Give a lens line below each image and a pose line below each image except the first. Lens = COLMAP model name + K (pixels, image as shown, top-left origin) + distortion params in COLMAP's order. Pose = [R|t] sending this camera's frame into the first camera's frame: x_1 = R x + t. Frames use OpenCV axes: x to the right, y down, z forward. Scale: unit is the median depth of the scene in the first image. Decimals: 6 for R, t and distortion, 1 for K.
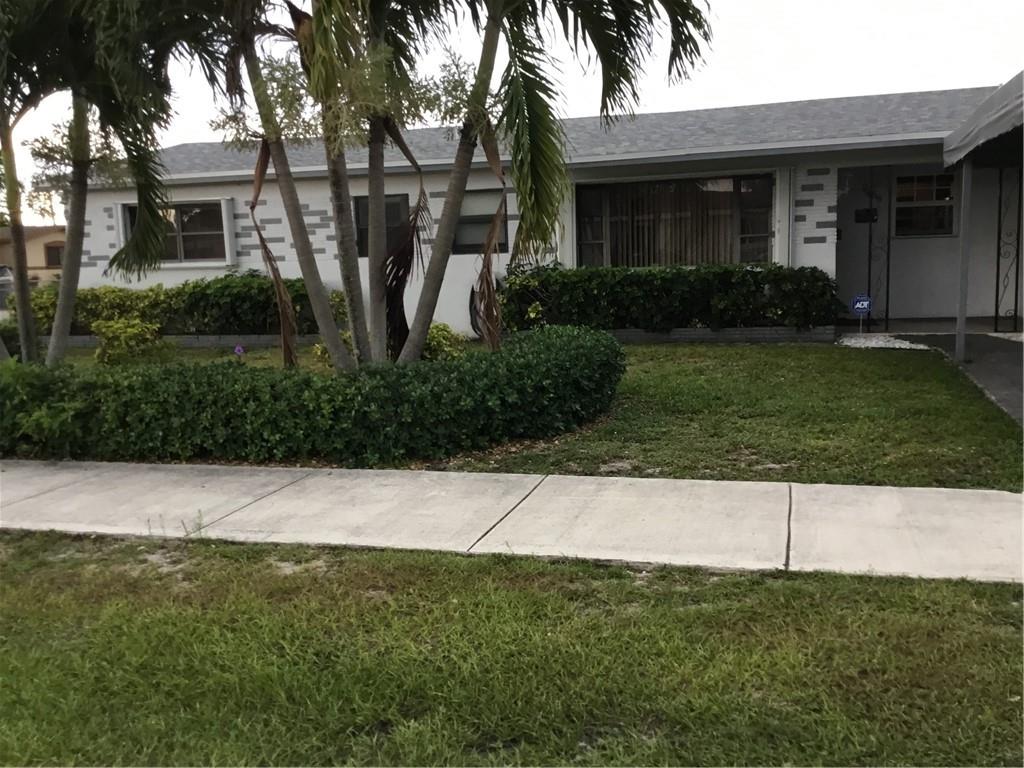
lens RADIAL K [[953.5, 0, 512.0], [0, 953.5, 384.0], [0, 0, 1]] dist [0.120699, -0.230560]
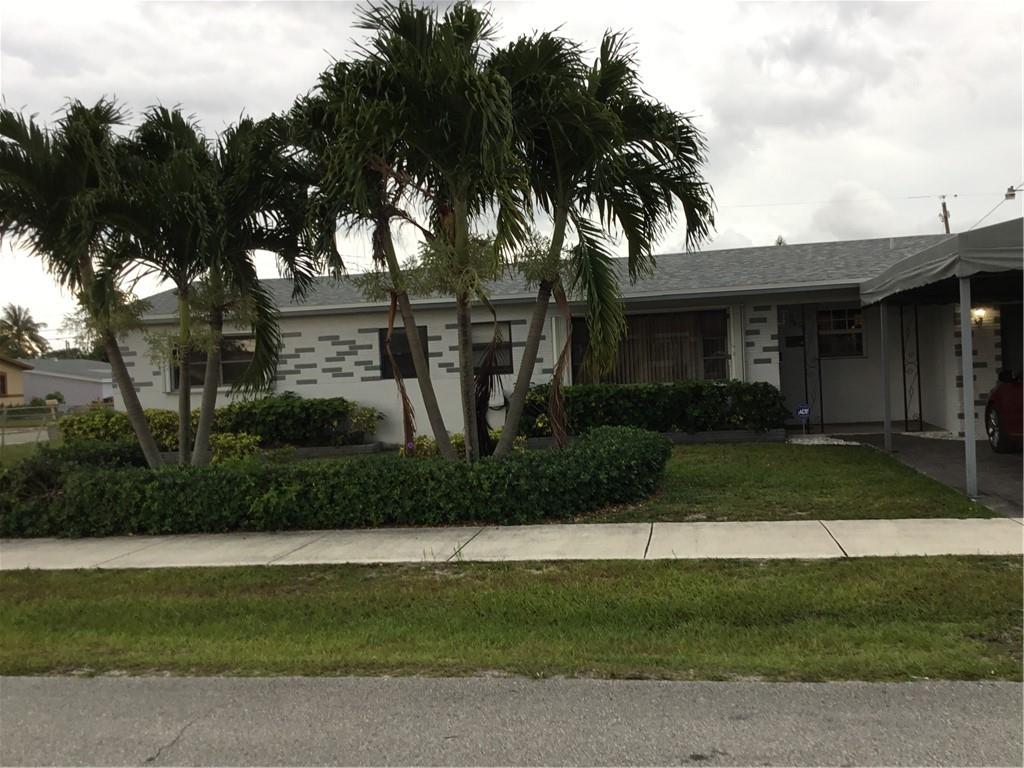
lens RADIAL K [[969.5, 0, 511.5], [0, 969.5, 394.3], [0, 0, 1]] dist [0.133573, -0.282691]
pose [[0.992993, -0.015266, 0.117181, -0.202813], [0.028757, 0.993028, -0.114321, 0.037310], [-0.114618, 0.116890, 0.986509, -0.269116]]
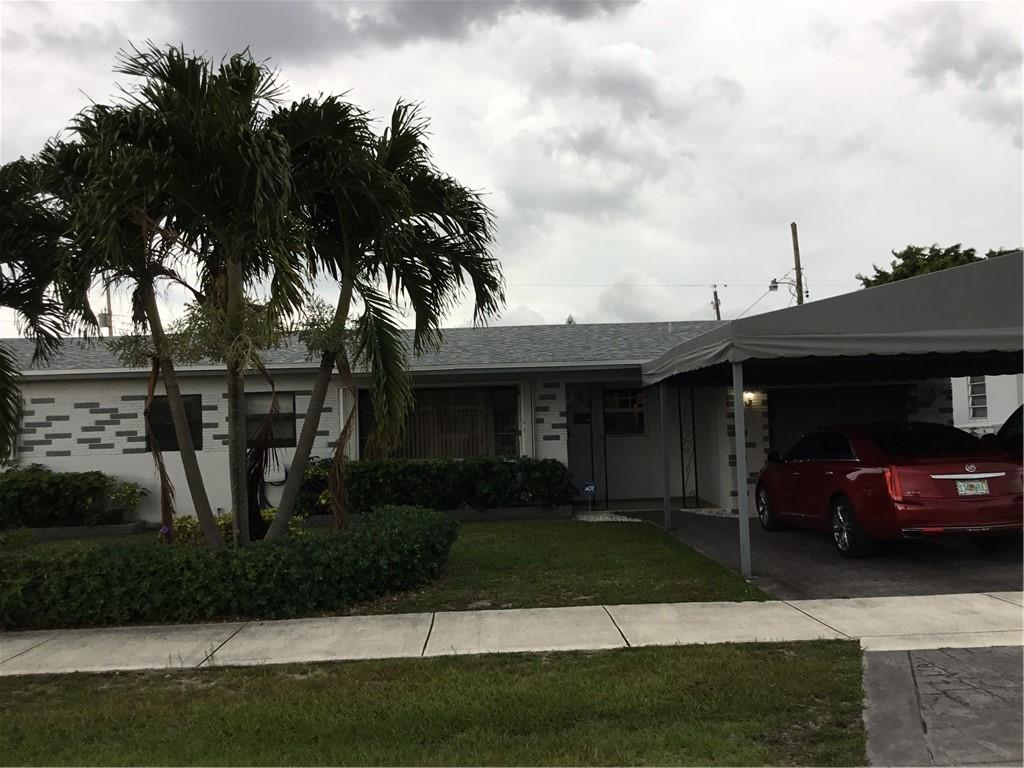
lens RADIAL K [[969.5, 0, 511.5], [0, 969.5, 394.3], [0, 0, 1]] dist [0.133573, -0.282691]
pose [[0.947435, 0.017024, 0.319495, -0.180516], [0.042499, 0.983039, -0.178406, 0.024650], [-0.317114, 0.182606, 0.930642, -0.225774]]
